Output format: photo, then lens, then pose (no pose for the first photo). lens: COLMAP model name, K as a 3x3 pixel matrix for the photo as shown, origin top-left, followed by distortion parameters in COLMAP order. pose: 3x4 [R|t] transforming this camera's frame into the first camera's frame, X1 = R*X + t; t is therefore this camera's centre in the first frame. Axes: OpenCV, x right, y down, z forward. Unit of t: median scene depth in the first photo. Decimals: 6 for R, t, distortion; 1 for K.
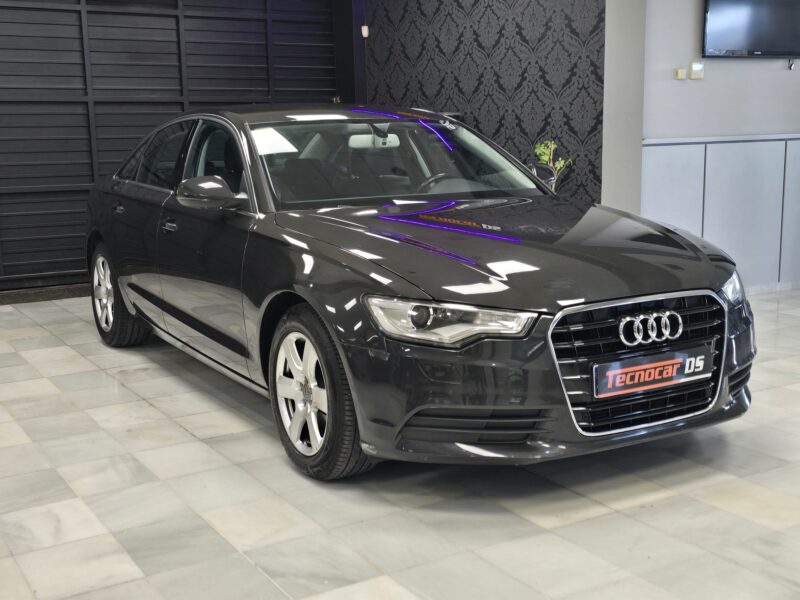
lens RADIAL K [[1010.1, 0, 402.1], [0, 1010.1, 313.5], [0, 0, 1]] dist [0.116804, -0.259904]
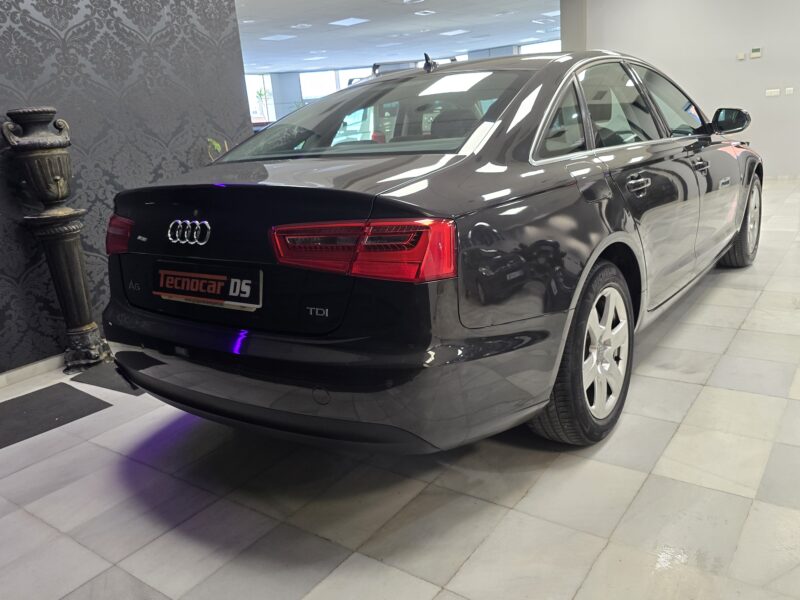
lens RADIAL K [[641.3, 0, 400.0], [0, 641.3, 300.0], [0, 0, 1]] dist [0.055286, -0.053765]
pose [[-0.384995, -0.188759, 0.903410, -0.947865], [0.249878, 0.920983, 0.298918, -0.303458], [-0.888448, 0.340824, -0.307407, 1.969377]]
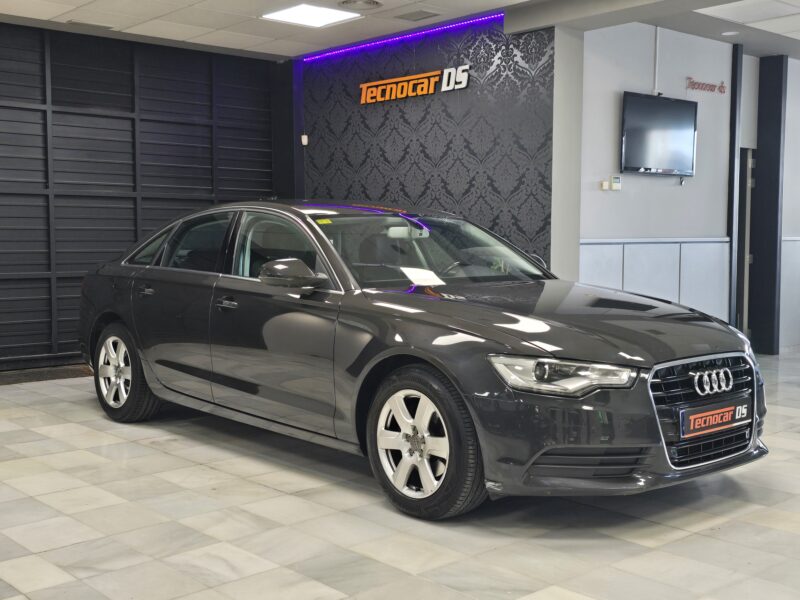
lens RADIAL K [[976.7, 0, 400.0], [0, 976.7, 300.0], [0, 0, 1]] dist [0.143159, -0.353357]
pose [[0.981964, 0.008493, 0.188876, -0.320914], [0.012961, 0.993617, -0.112061, 0.040924], [-0.188622, 0.112487, 0.975586, -0.101711]]
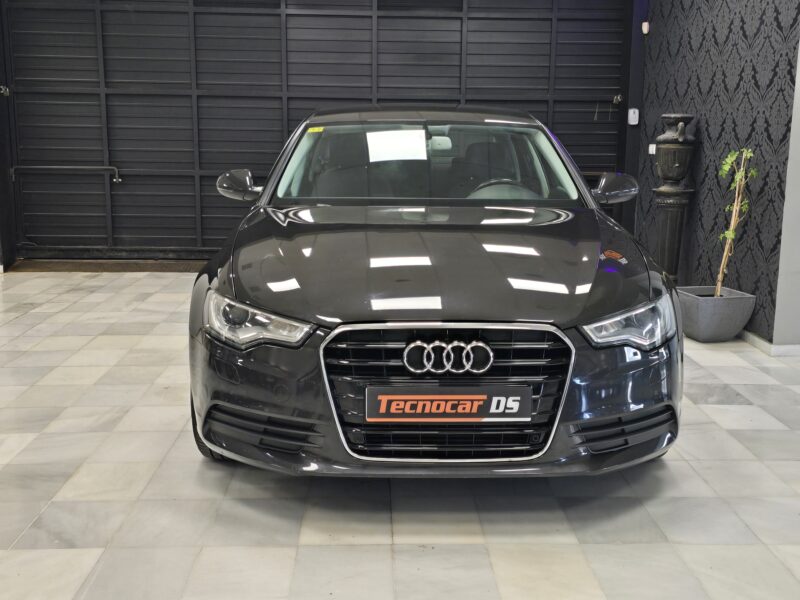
lens RADIAL K [[976.0, 0, 404.1], [0, 976.0, 310.5], [0, 0, 1]] dist [0.130058, -0.259863]
pose [[0.875260, 0.117415, -0.469183, 0.557635], [-0.112627, 0.992896, 0.038371, -0.051712], [0.470356, 0.019258, 0.882267, 0.173600]]
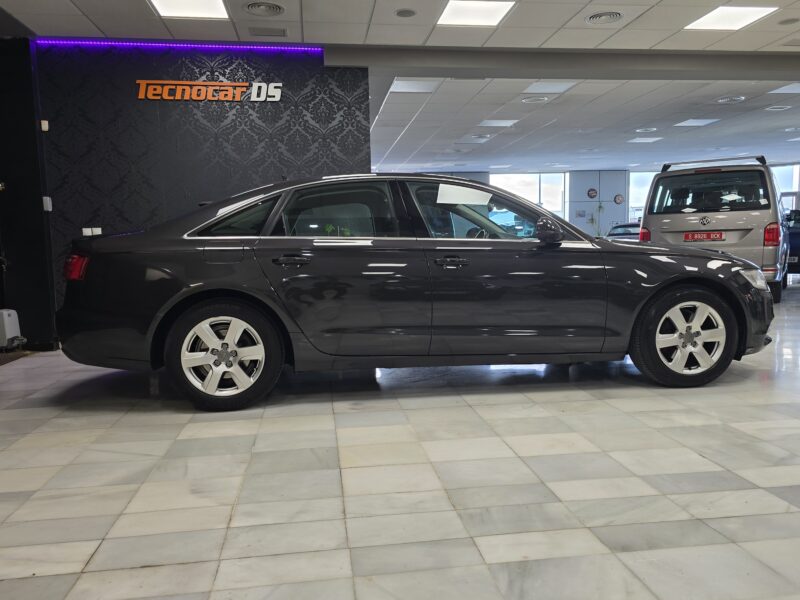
lens RADIAL K [[641.3, 0, 400.0], [0, 641.3, 300.0], [0, 0, 1]] dist [0.055286, -0.053765]
pose [[0.390883, -0.067601, 0.917955, -1.273631], [0.173199, 0.984886, -0.001222, -0.067287], [-0.903998, 0.159466, 0.396683, 0.989030]]
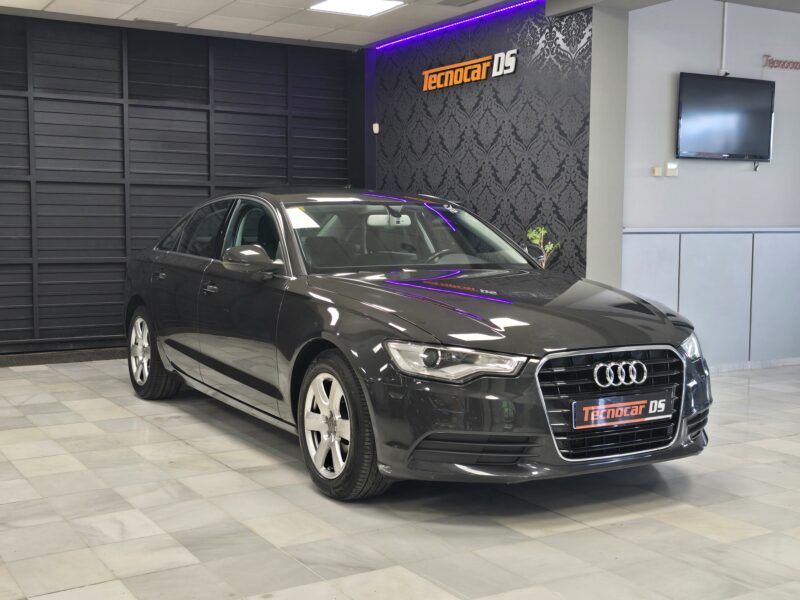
lens RADIAL K [[1005.7, 0, 396.8], [0, 1005.7, 296.8], [0, 0, 1]] dist [0.147028, -0.359659]
pose [[0.999690, 0.024892, 0.000073, -0.021452], [-0.024747, 0.994203, -0.104629, 0.050226], [-0.002677, 0.104595, 0.994511, -0.187450]]
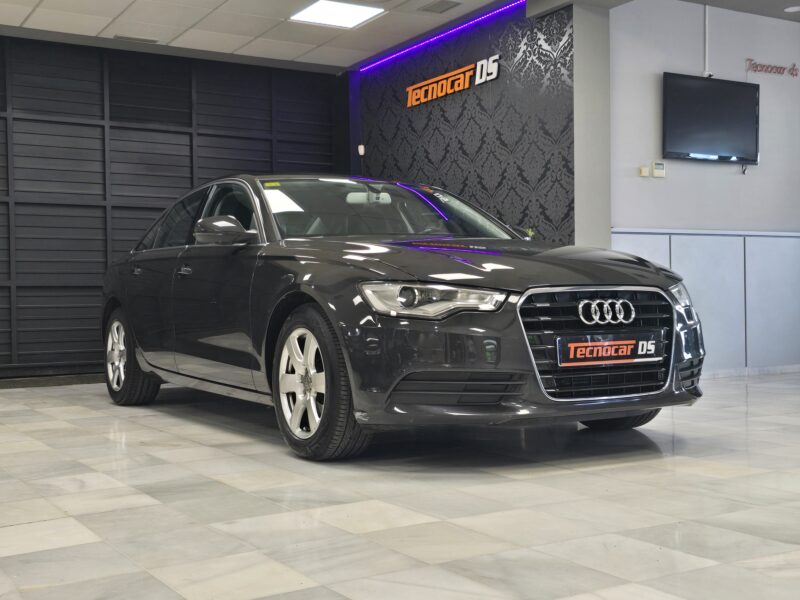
lens RADIAL K [[1006.6, 0, 403.2], [0, 1006.6, 303.4], [0, 0, 1]] dist [0.150970, -0.370110]
pose [[0.999963, 0.004502, 0.007386, 0.004224], [-0.003147, 0.984719, -0.174120, 0.184651], [-0.008057, 0.174090, 0.984697, -0.120036]]
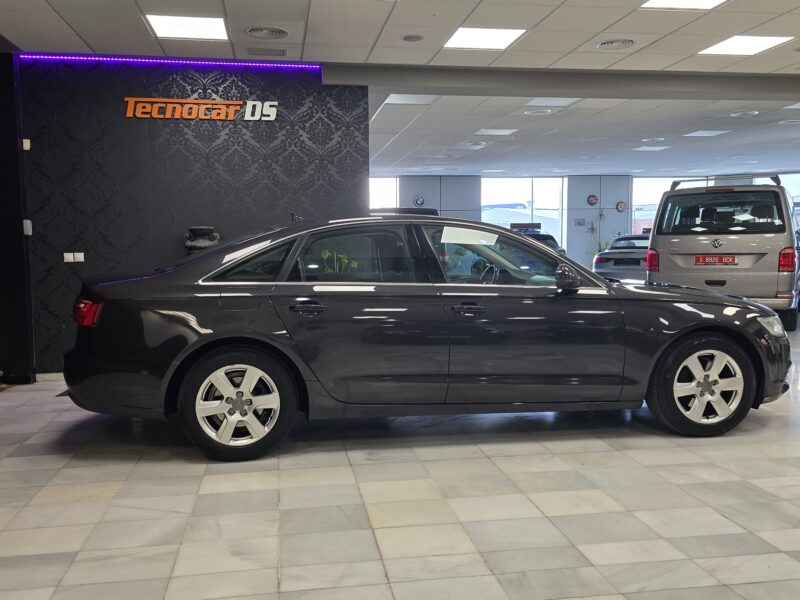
lens RADIAL K [[719.8, 0, 388.6], [0, 719.8, 293.3], [0, 0, 1]] dist [0.061379, -0.067589]
pose [[0.370795, -0.048844, 0.927429, -1.394829], [0.163753, 0.986409, -0.013519, -0.143936], [-0.914164, 0.156882, 0.373754, 0.999081]]
